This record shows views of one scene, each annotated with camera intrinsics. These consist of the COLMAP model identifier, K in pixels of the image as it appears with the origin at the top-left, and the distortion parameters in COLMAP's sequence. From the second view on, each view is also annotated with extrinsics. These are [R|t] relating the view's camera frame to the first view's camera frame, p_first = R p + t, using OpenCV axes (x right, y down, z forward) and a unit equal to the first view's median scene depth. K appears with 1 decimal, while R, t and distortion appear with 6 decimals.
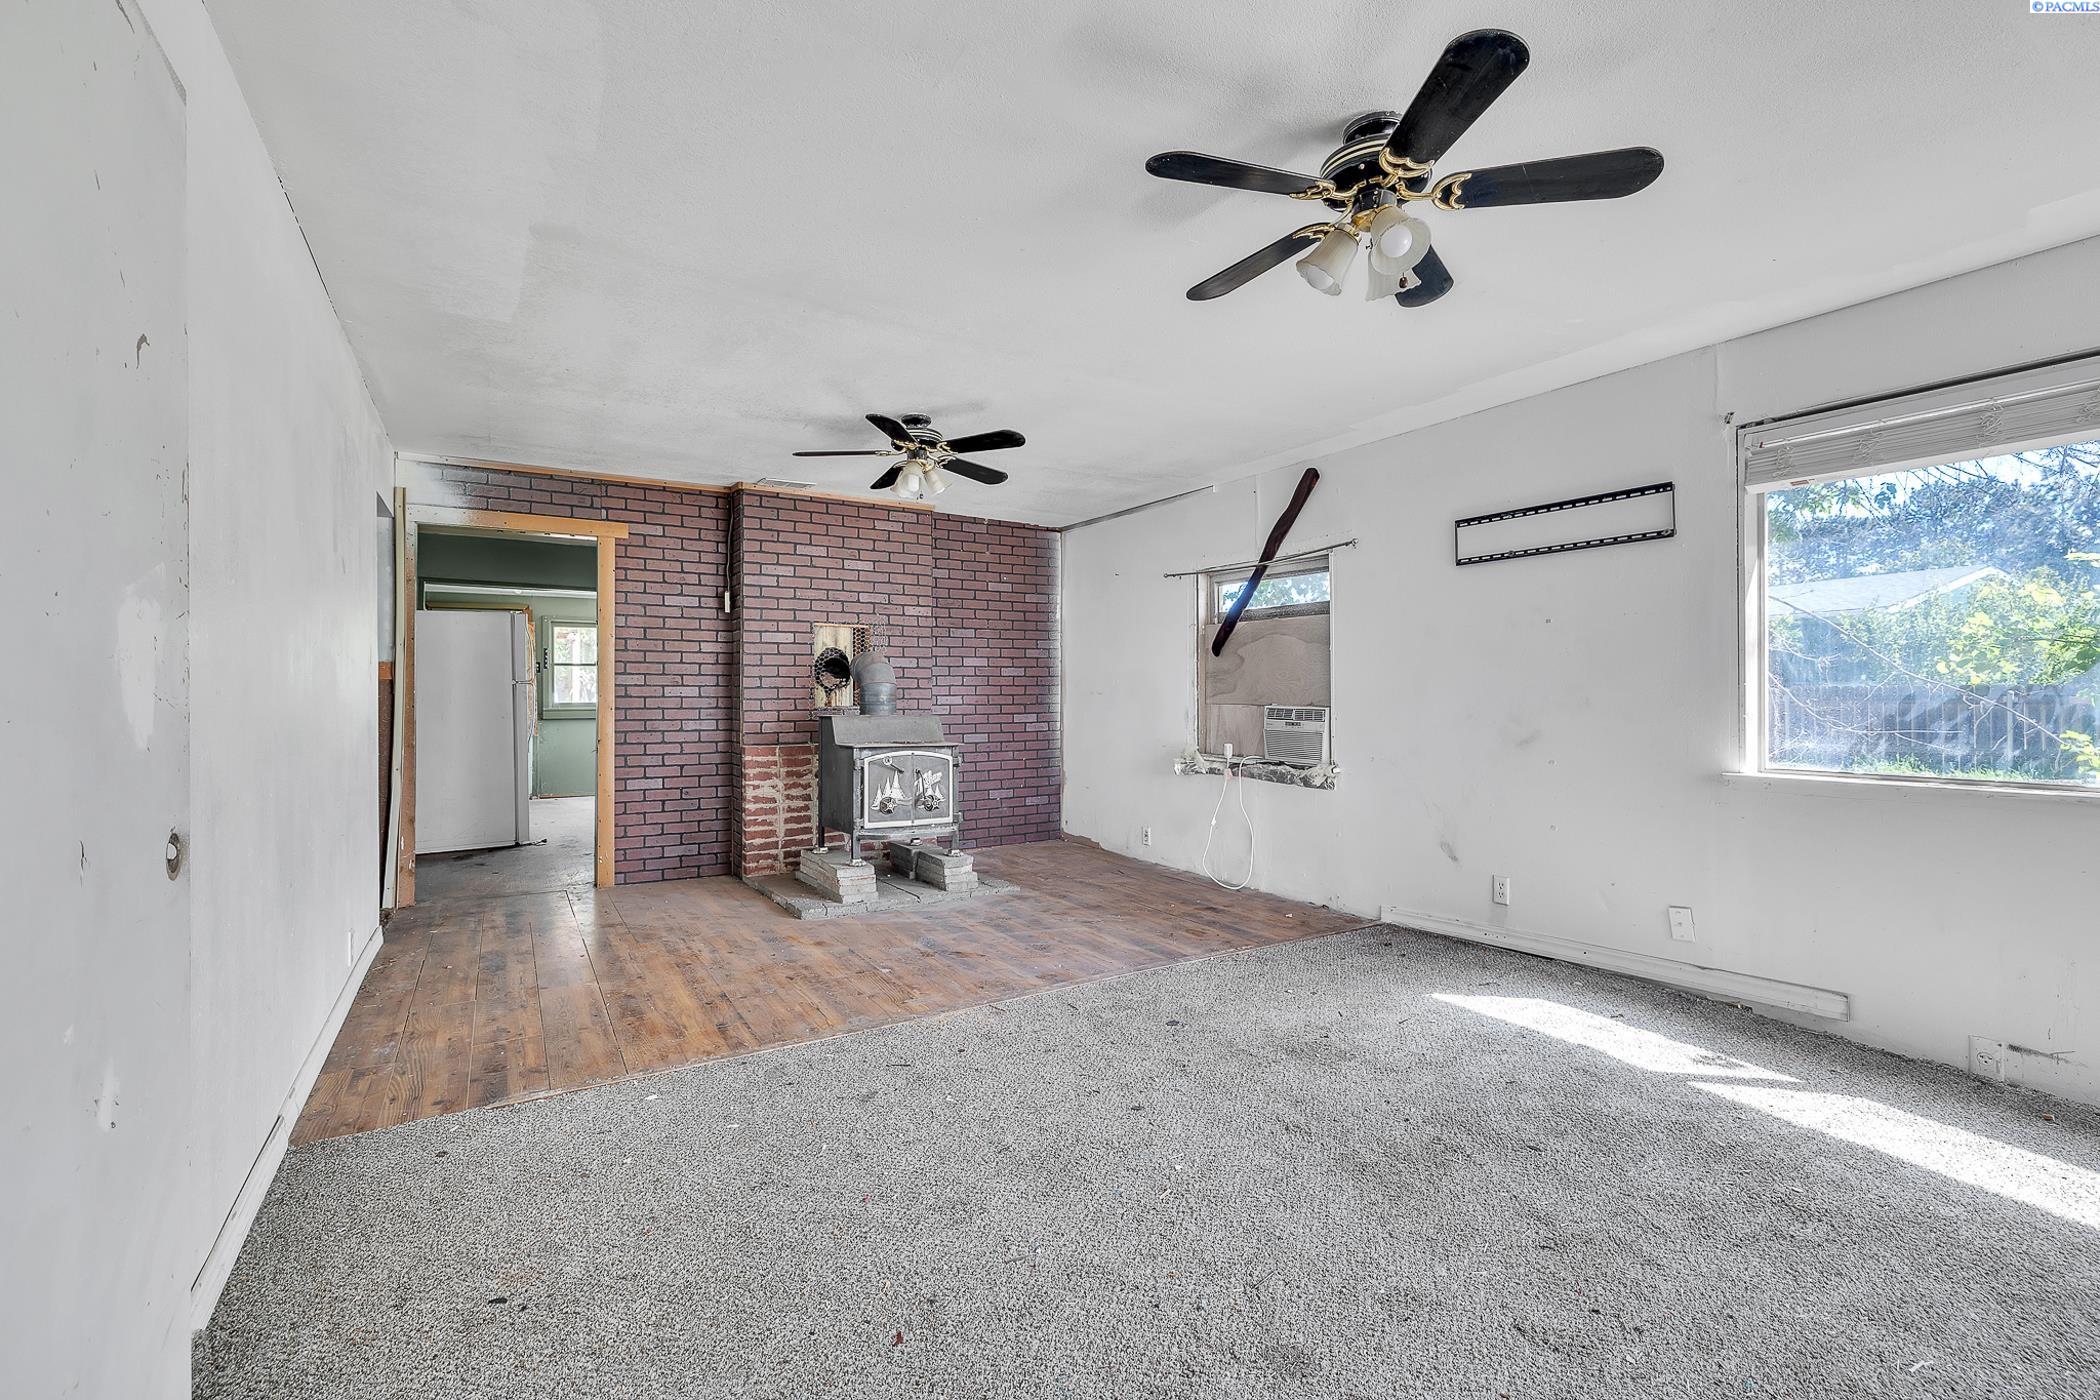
lens RADIAL K [[903.6, 0, 1046.7], [0, 903.6, 693.5], [0, 0, 1]] dist [0.000883, 0.000216]
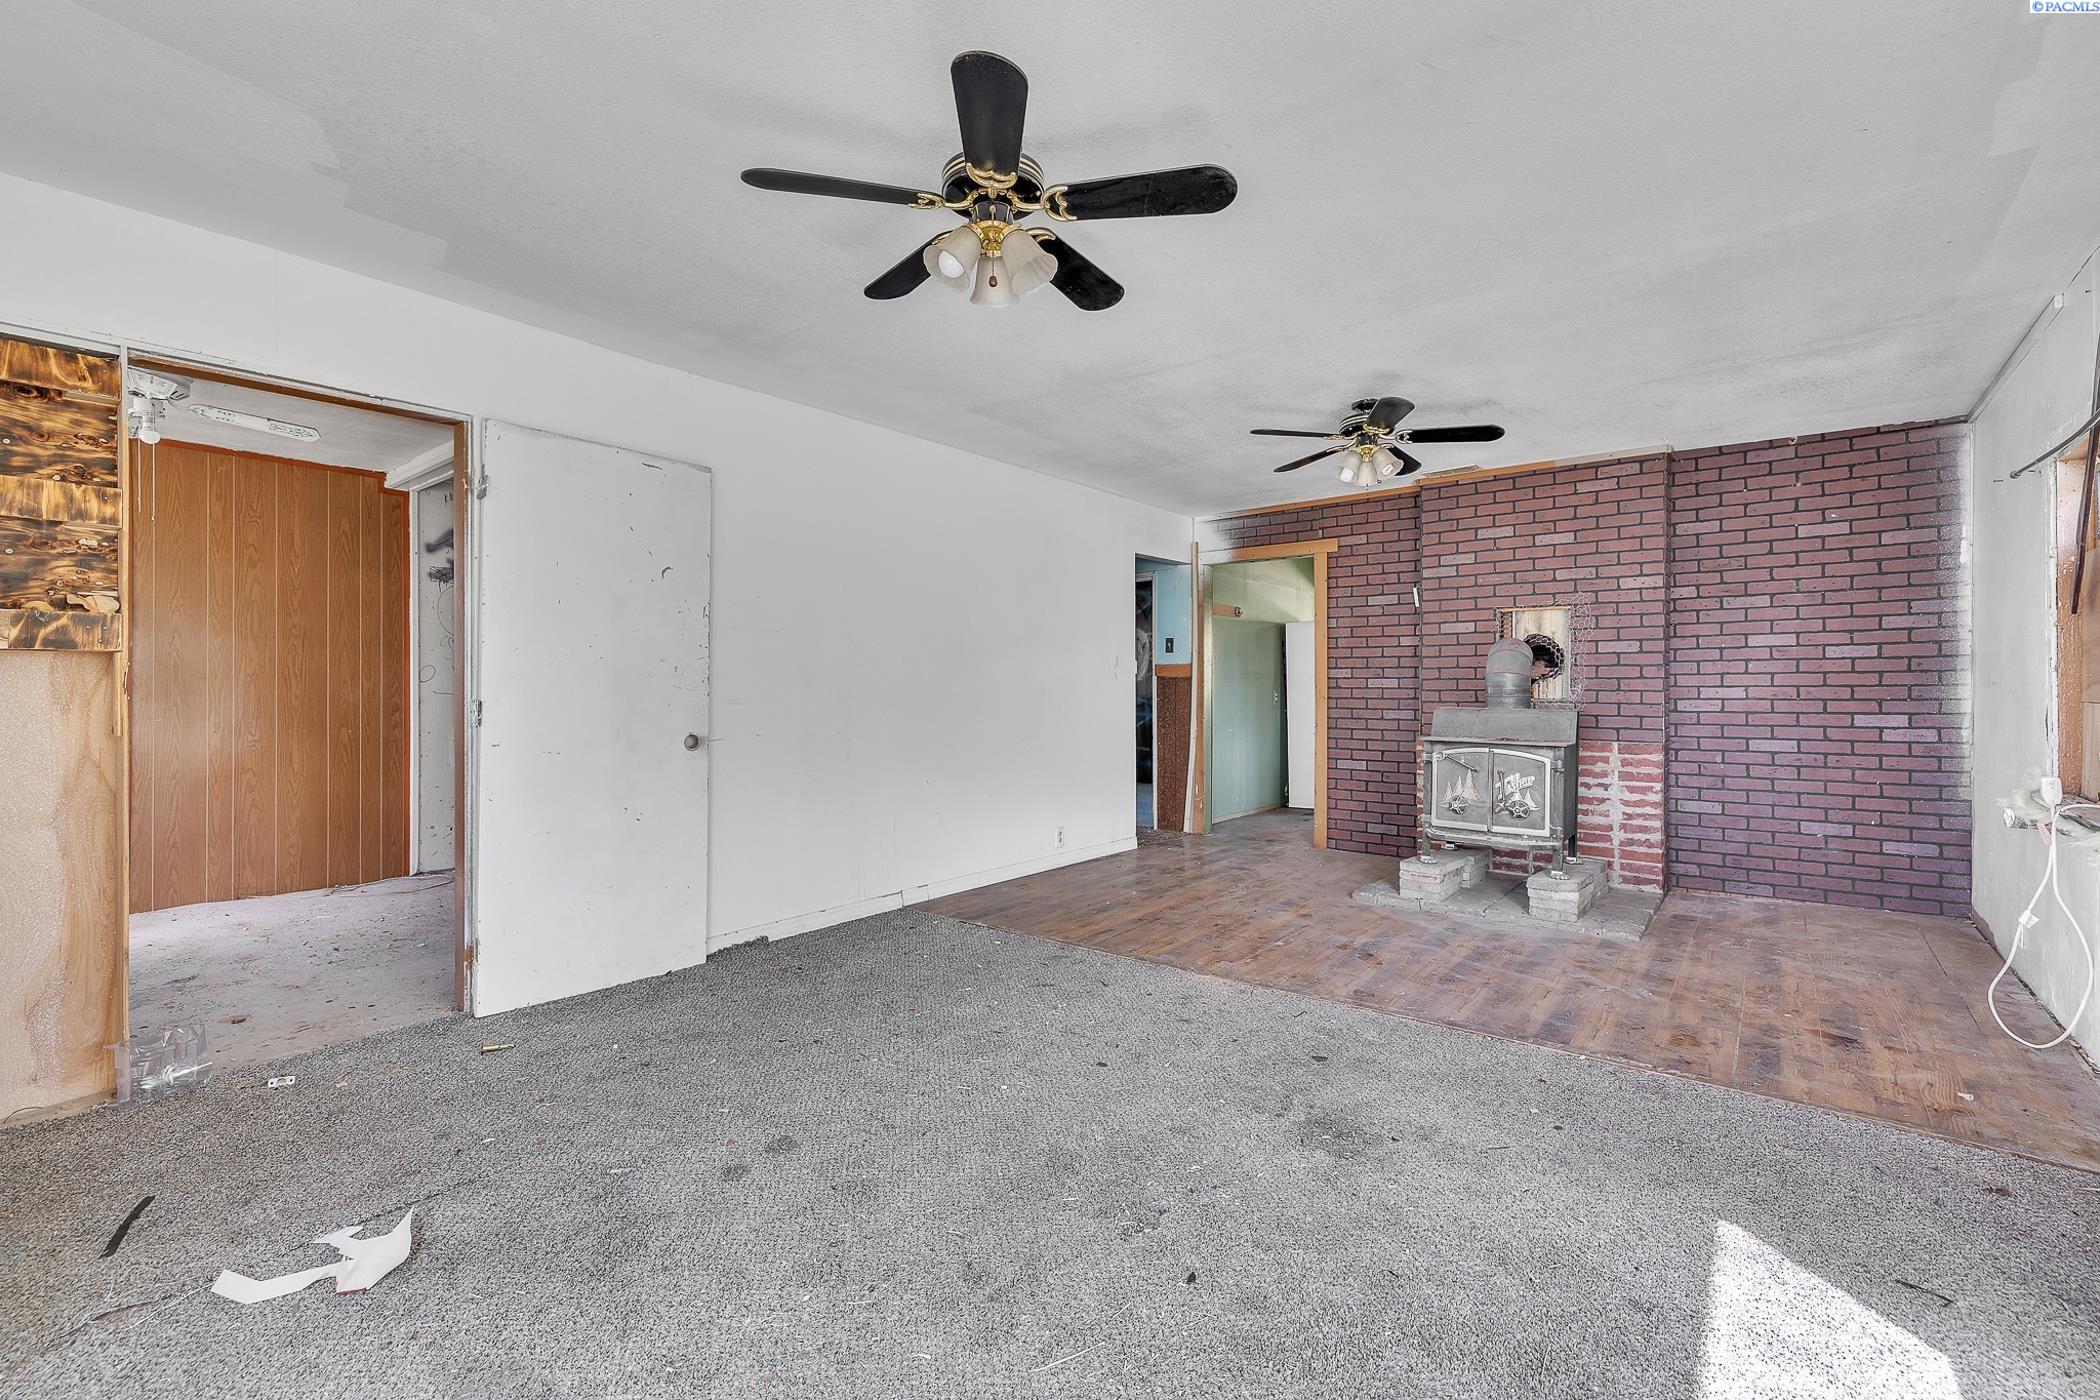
lens RADIAL K [[903.6, 0, 1046.4], [0, 903.6, 694.0], [0, 0, 1]] dist [0.000883, 0.000216]
pose [[0.338581, 0.007445, -0.940908, 0.498651], [0.002554, 0.999958, 0.008832, 0.000246], [0.940934, -0.005393, 0.338548, 0.257156]]
